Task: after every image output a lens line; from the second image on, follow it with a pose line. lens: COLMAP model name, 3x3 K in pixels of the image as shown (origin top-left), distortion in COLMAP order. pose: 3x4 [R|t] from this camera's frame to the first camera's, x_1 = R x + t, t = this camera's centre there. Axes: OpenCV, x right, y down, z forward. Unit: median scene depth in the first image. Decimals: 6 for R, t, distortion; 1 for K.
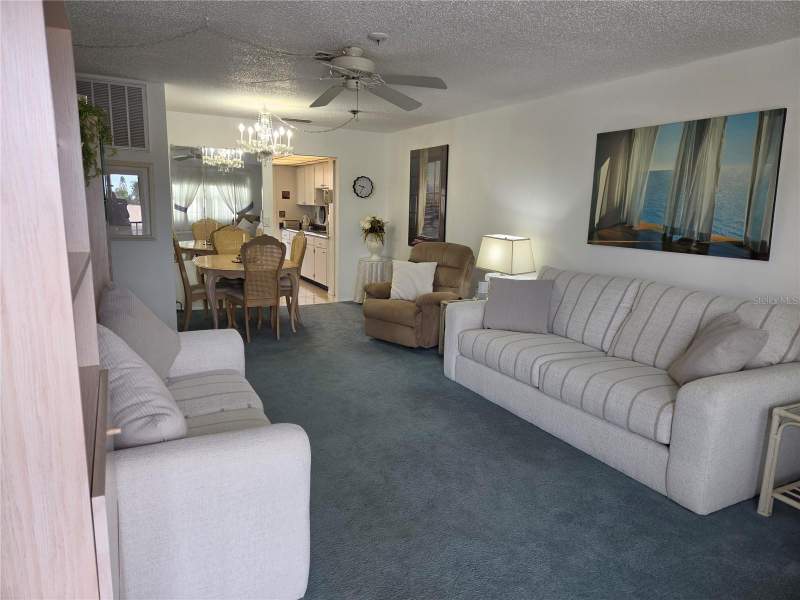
lens RADIAL K [[530.7, 0, 400.0], [0, 530.7, 300.0], [0, 0, 1]] dist [0.003519, -0.000081]
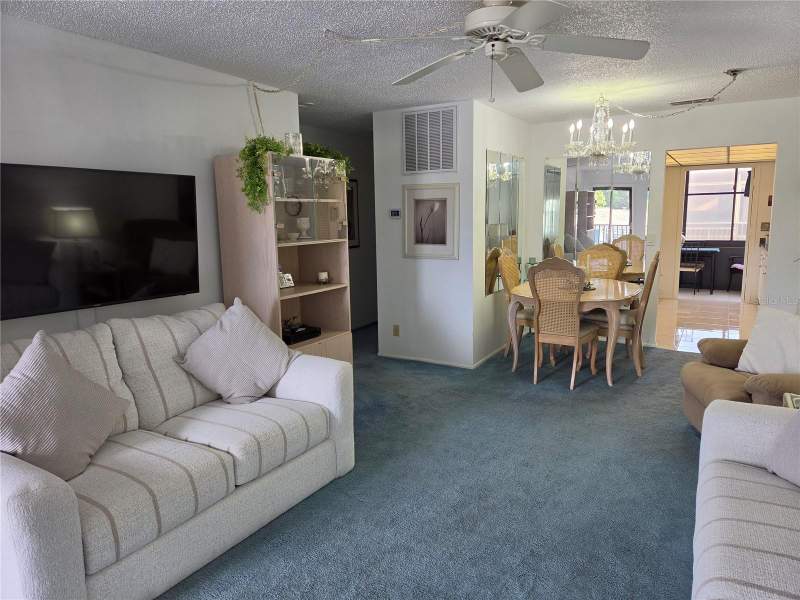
lens RADIAL K [[530.7, 0, 400.0], [0, 530.7, 300.0], [0, 0, 1]] dist [0.003519, -0.000081]
pose [[0.508579, 0.102032, -0.854949, 0.167796], [-0.119228, 0.991733, 0.047432, -0.036060], [0.852721, 0.077811, 0.516539, 0.198720]]
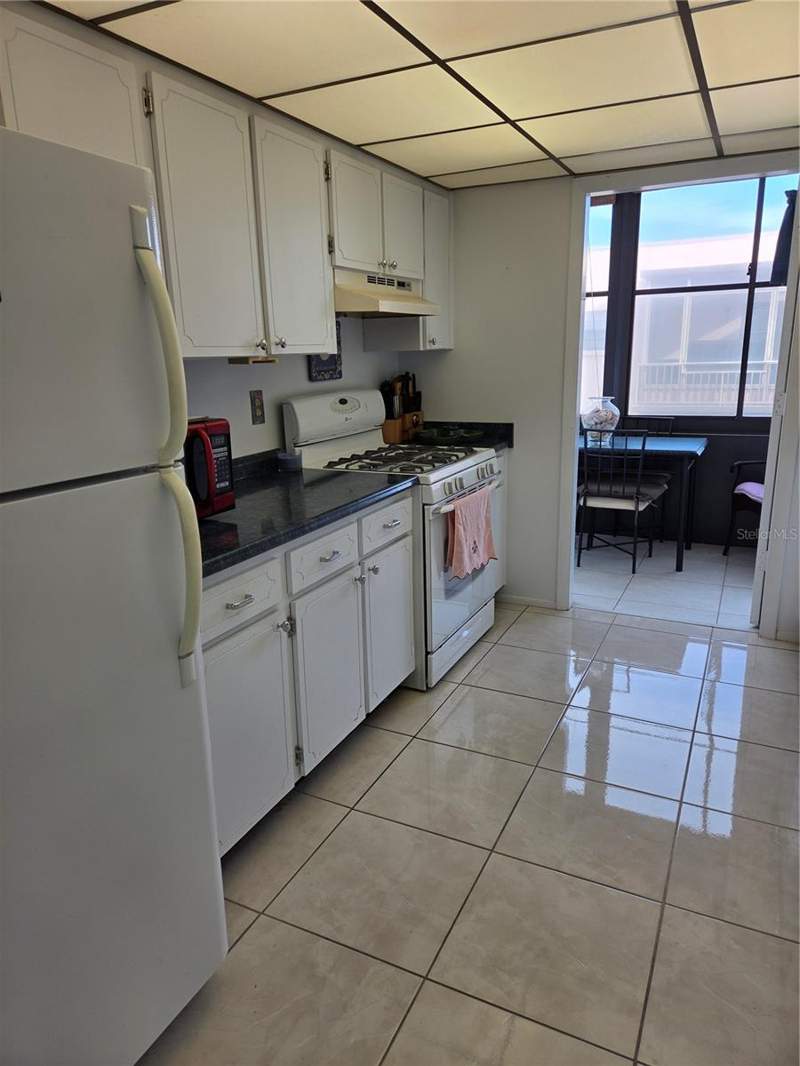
lens RADIAL K [[713.9, 0, 429.0], [0, 713.9, 523.4], [0, 0, 1]] dist [0.076949, 0.000408]
pose [[0.618350, 0.157023, -0.770057, -0.092446], [-0.103776, 0.987571, 0.118045, -0.131128], [0.779021, 0.006921, 0.626960, 0.714530]]
